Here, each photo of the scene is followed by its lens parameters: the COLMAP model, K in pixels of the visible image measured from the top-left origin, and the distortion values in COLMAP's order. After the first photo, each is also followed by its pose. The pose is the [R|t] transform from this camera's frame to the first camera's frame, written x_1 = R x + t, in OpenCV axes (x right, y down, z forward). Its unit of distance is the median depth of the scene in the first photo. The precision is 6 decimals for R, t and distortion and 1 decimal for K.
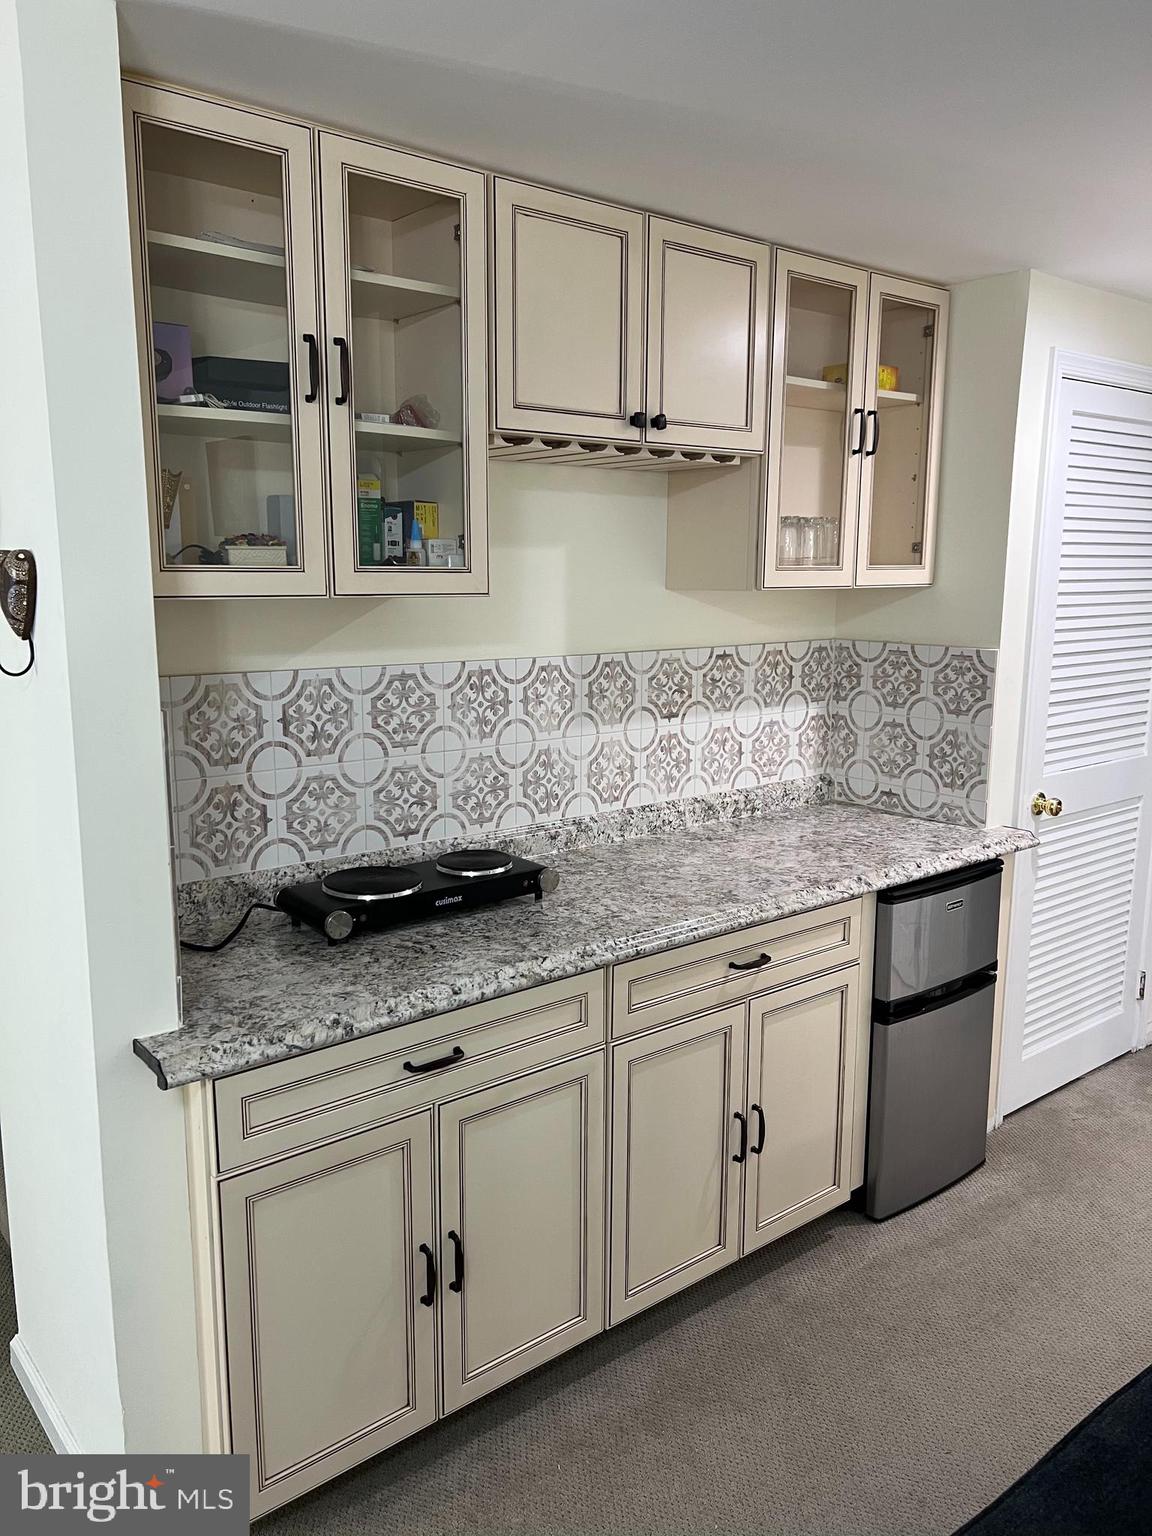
lens RADIAL K [[1152.0, 0, 571.1], [0, 1152.0, 772.6], [0, 0, 1]] dist [0.030727, 0.007762]
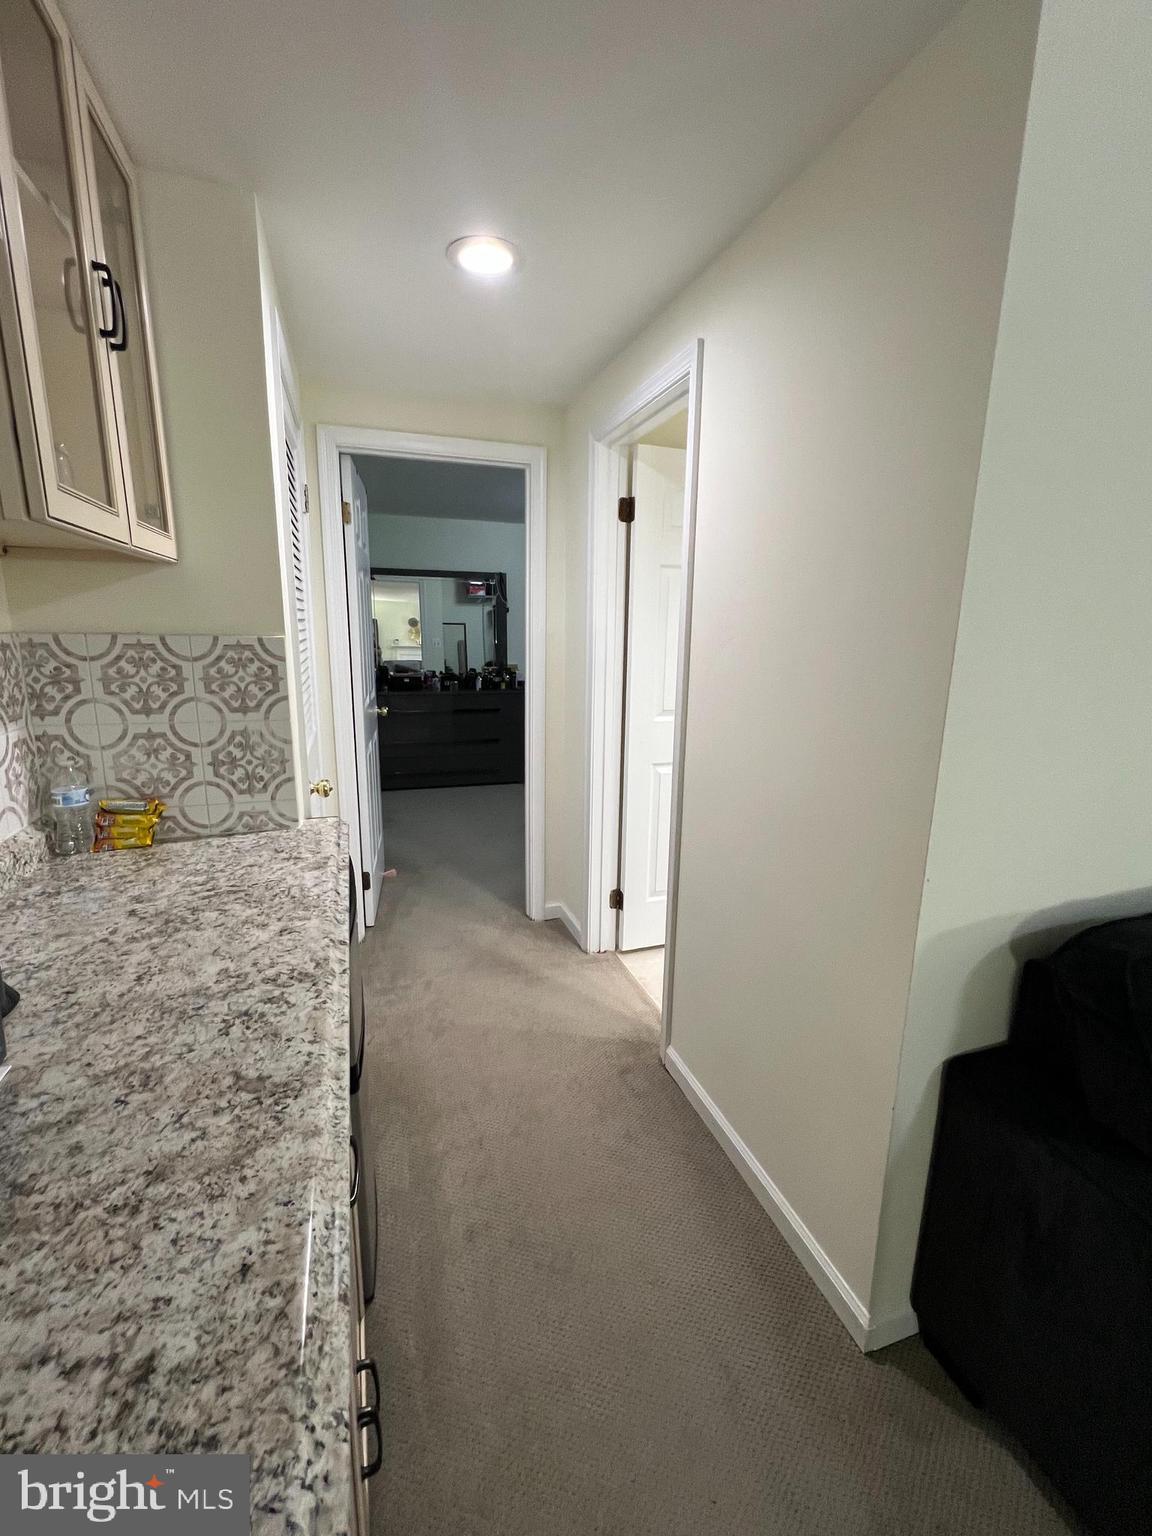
lens RADIAL K [[647.1, 0, 581.0], [0, 647.1, 763.7], [0, 0, 1]] dist [0.001118, -0.000327]
pose [[0.339104, -0.194010, 0.920526, -0.056623], [0.150114, 0.977125, 0.150639, -0.060159], [-0.928695, 0.087102, 0.360471, 0.735637]]
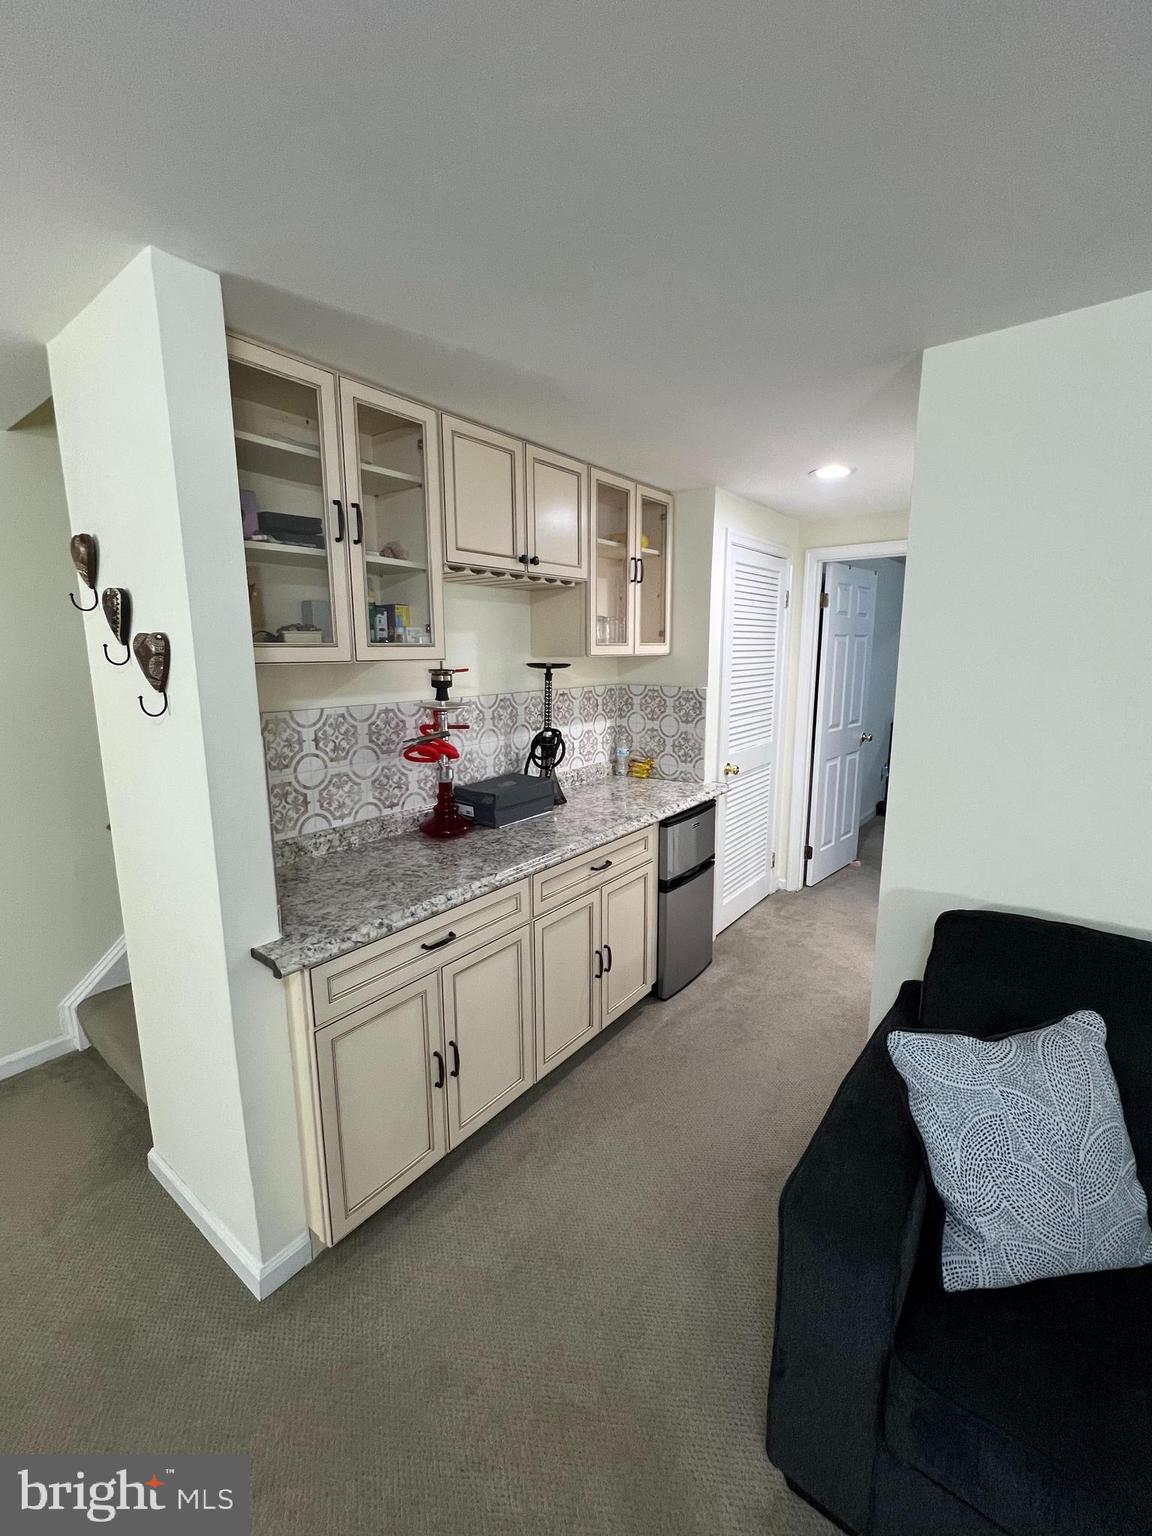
lens RADIAL K [[647.1, 0, 582.6], [0, 647.1, 760.0], [0, 0, 1]] dist [0.001118, -0.000327]
pose [[0.970756, -0.046757, 0.235469, -0.096597], [0.047569, 0.998865, 0.002233, -0.001747], [-0.235307, 0.009034, 0.971879, 0.036714]]
